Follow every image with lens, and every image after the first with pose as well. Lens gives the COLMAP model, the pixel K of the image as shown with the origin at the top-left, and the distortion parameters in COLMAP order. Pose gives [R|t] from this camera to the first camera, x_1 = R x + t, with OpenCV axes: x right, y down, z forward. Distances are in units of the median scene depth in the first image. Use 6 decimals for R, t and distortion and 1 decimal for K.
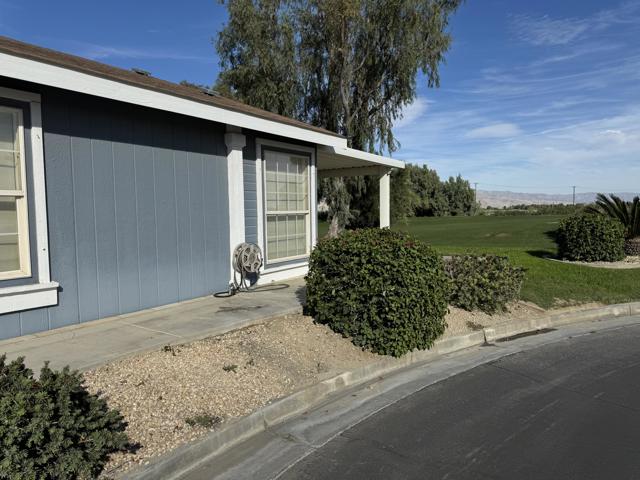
lens RADIAL K [[461.8, 0, 320.0], [0, 461.8, 240.0], [0, 0, 1]] dist [0.074883, -0.110290]
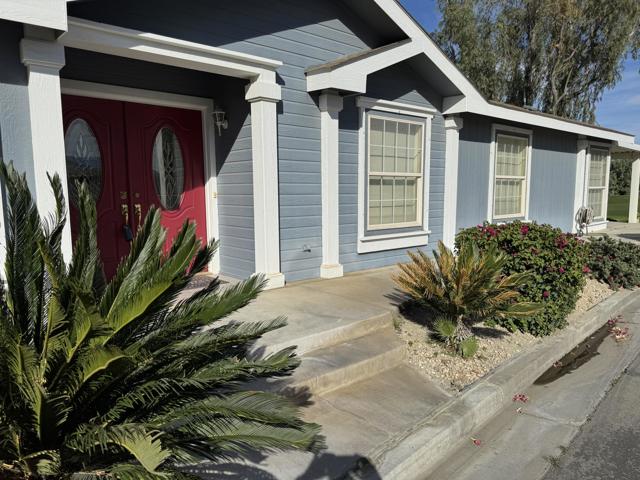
lens RADIAL K [[465.0, 0, 311.5], [0, 465.0, 242.2], [0, 0, 1]] dist [0.007948, 0.000133]
pose [[0.959495, 0.035923, -0.279426, -0.182910], [-0.021749, 0.998322, 0.053665, 0.019496], [0.280885, -0.045415, 0.958666, -0.254075]]
